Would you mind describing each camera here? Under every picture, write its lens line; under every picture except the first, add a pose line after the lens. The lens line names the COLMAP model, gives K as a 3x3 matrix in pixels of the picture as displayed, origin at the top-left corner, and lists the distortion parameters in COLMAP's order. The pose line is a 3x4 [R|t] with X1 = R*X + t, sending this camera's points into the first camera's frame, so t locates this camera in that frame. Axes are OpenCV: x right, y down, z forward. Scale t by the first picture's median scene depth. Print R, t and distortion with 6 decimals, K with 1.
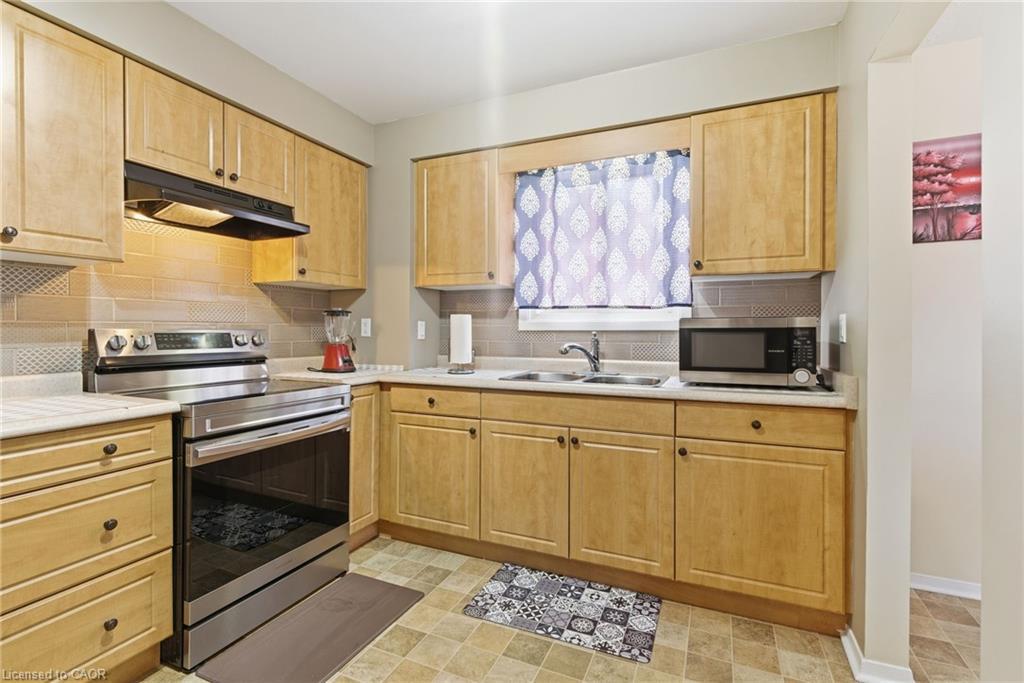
lens RADIAL K [[467.7, 0, 508.8], [0, 467.7, 328.5], [0, 0, 1]] dist [0.004354, -0.003971]
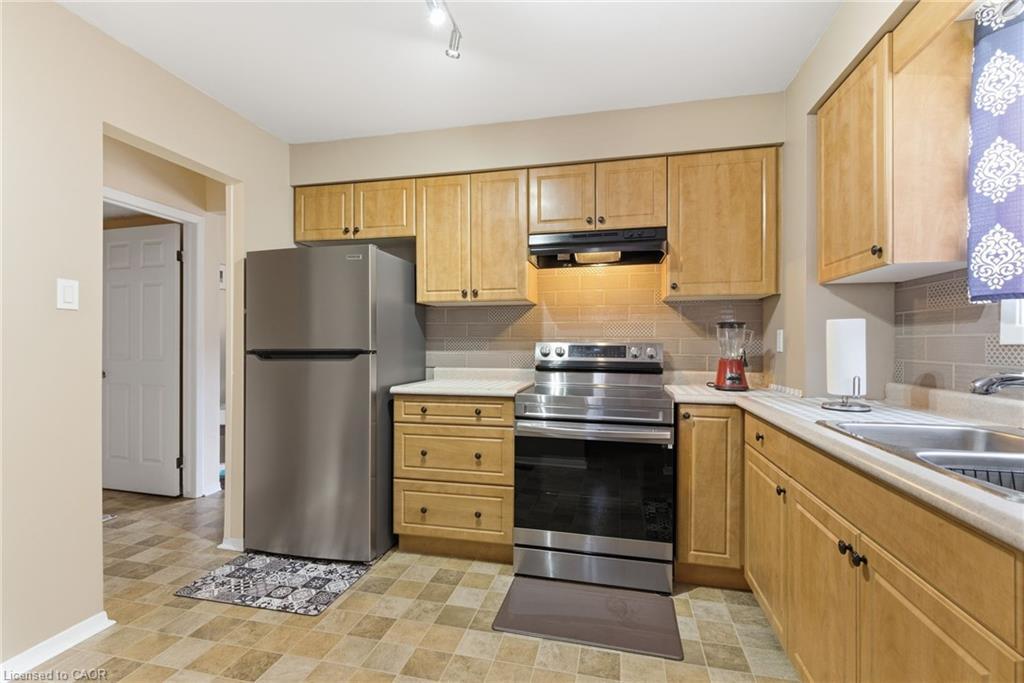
lens RADIAL K [[467.7, 0, 514.3], [0, 467.7, 339.0], [0, 0, 1]] dist [0.004354, -0.003971]
pose [[0.191312, -0.012903, -0.981445, 0.563894], [-0.001097, 0.999910, -0.013359, 0.008876], [0.981529, 0.003632, 0.191280, 0.525573]]
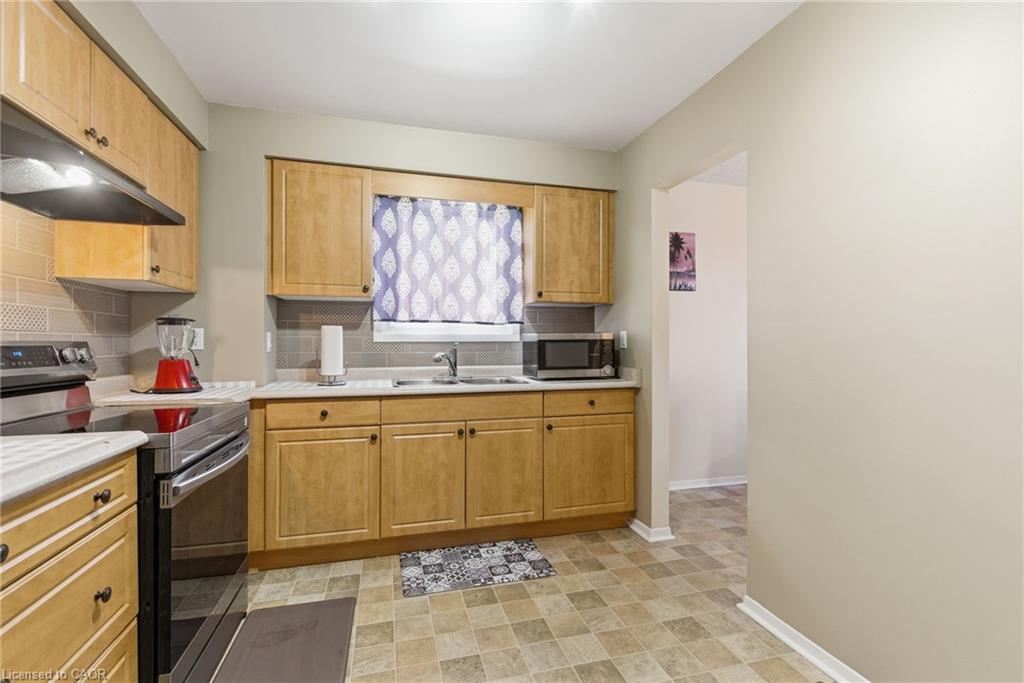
lens RADIAL K [[467.7, 0, 500.3], [0, 467.7, 338.8], [0, 0, 1]] dist [0.004354, -0.003971]
pose [[0.776599, 0.002978, 0.629989, -0.556047], [0.000065, 0.999988, -0.004807, 0.002853], [-0.629996, 0.003774, 0.776589, -0.001902]]
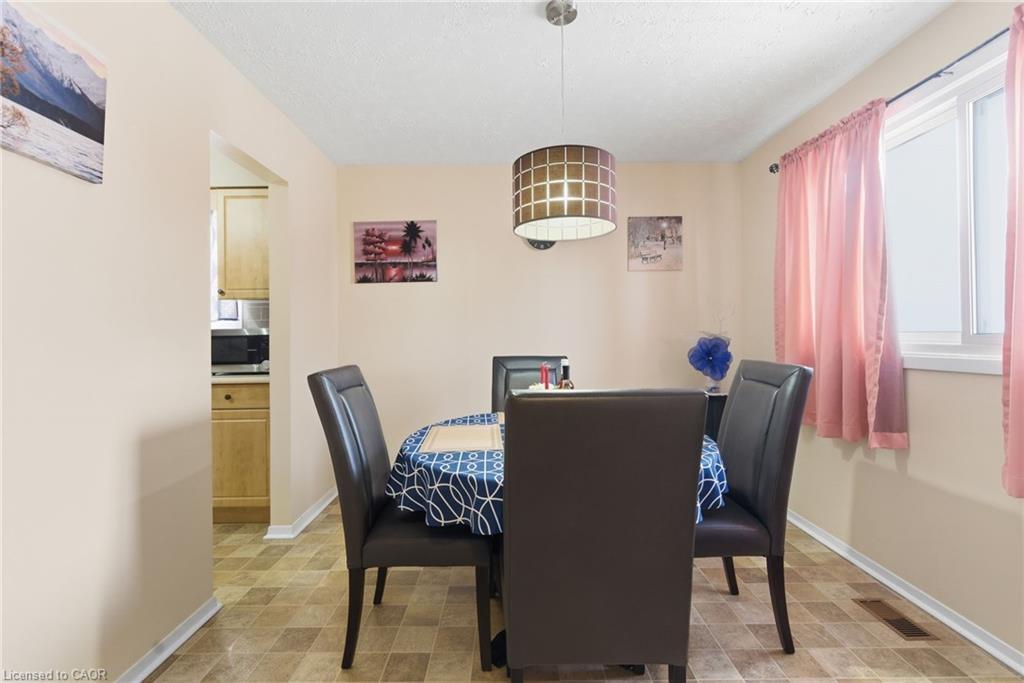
lens RADIAL K [[444.2, 0, 512.1], [0, 444.2, 341.4], [0, 0, 1]] dist [-0.017566, 0.000023]
pose [[0.902140, -0.015255, 0.431174, 0.624169], [0.012264, 0.999878, 0.009717, 0.014502], [-0.431269, -0.003478, 0.902217, -0.605613]]
